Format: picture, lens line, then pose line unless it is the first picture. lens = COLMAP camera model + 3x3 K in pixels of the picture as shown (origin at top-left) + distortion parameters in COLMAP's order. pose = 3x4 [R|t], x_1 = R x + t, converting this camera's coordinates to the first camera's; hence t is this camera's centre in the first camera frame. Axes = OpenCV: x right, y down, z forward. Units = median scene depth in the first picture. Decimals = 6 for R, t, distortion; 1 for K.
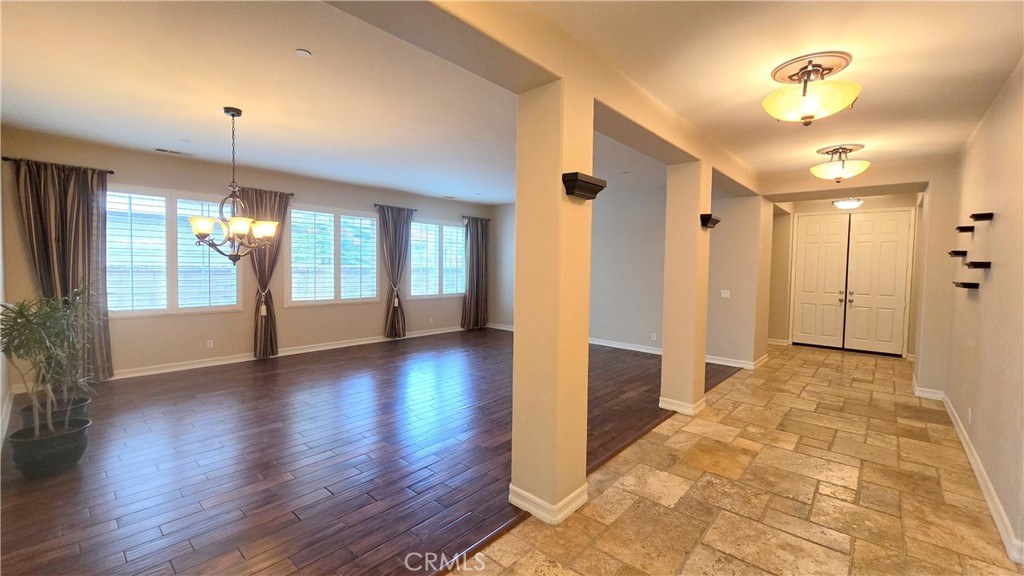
lens RADIAL K [[420.0, 0, 514.4], [0, 420.0, 280.7], [0, 0, 1]] dist [-0.004569, 0.001720]
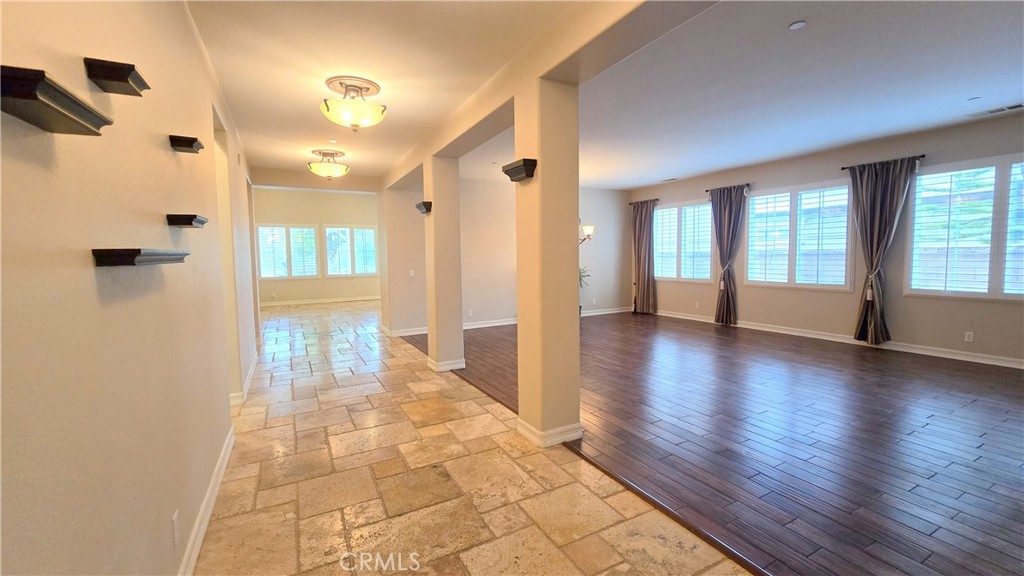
lens RADIAL K [[420.0, 0, 513.8], [0, 420.0, 281.3], [0, 0, 1]] dist [-0.004569, 0.001720]
pose [[-0.346224, 0.046989, -0.936974, 0.887665], [-0.025439, 0.997907, 0.059445, 0.001186], [0.937807, 0.044417, -0.344304, 0.969826]]
